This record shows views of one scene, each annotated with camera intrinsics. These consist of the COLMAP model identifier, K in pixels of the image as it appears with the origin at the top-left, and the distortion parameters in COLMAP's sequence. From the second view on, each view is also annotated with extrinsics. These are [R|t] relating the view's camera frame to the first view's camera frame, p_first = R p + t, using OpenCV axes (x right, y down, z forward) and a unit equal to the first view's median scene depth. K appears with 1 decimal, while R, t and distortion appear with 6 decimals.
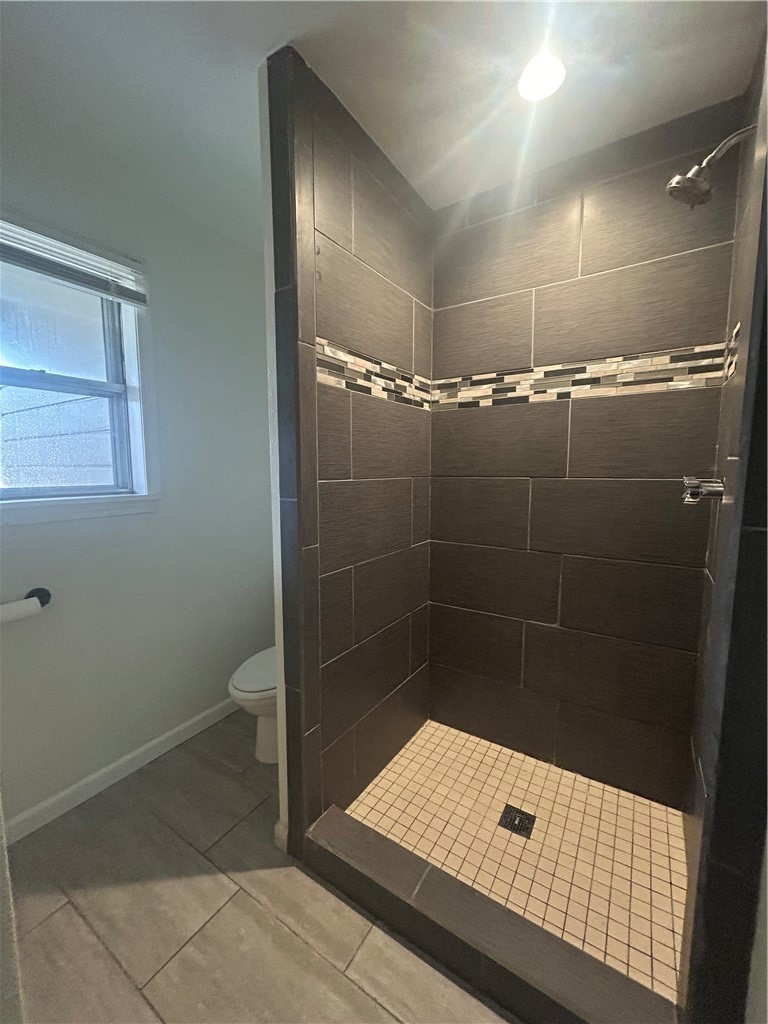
lens RADIAL K [[410.9, 0, 385.9], [0, 410.9, 510.0], [0, 0, 1]] dist [0.001643, -0.000098]
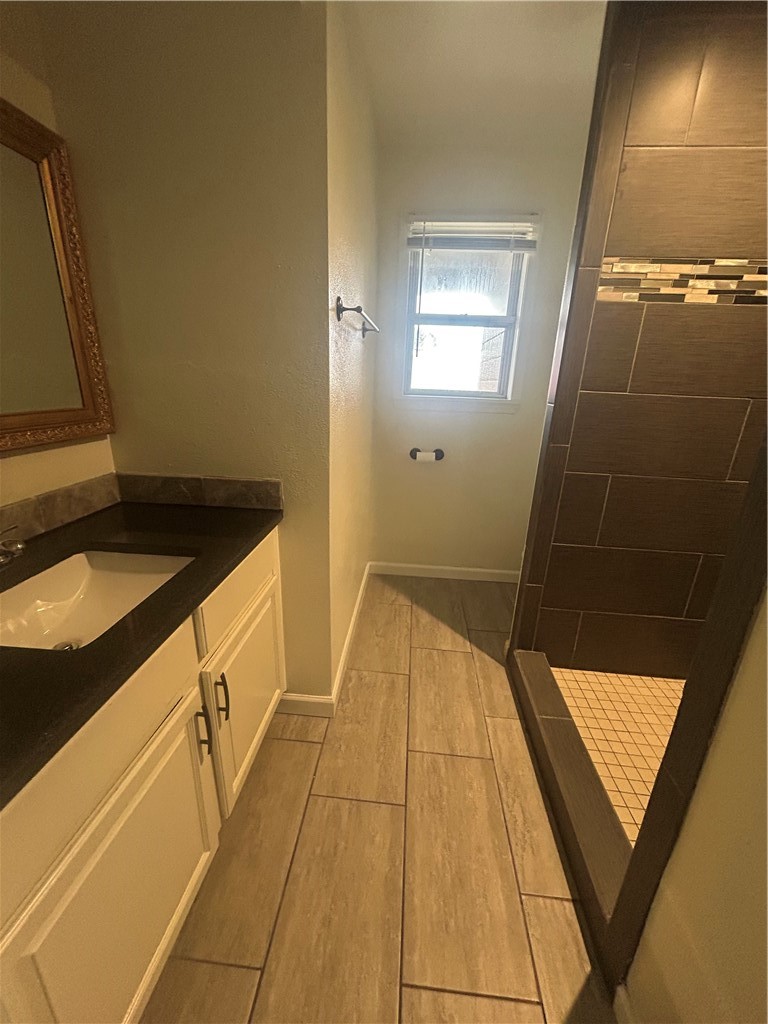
lens RADIAL K [[410.9, 0, 385.9], [0, 410.9, 510.4], [0, 0, 1]] dist [0.001643, -0.000098]
pose [[0.473022, 0.278549, -0.835859, 0.599600], [-0.130569, 0.960394, 0.246159, 0.036109], [0.871322, -0.007301, 0.490658, -0.060382]]
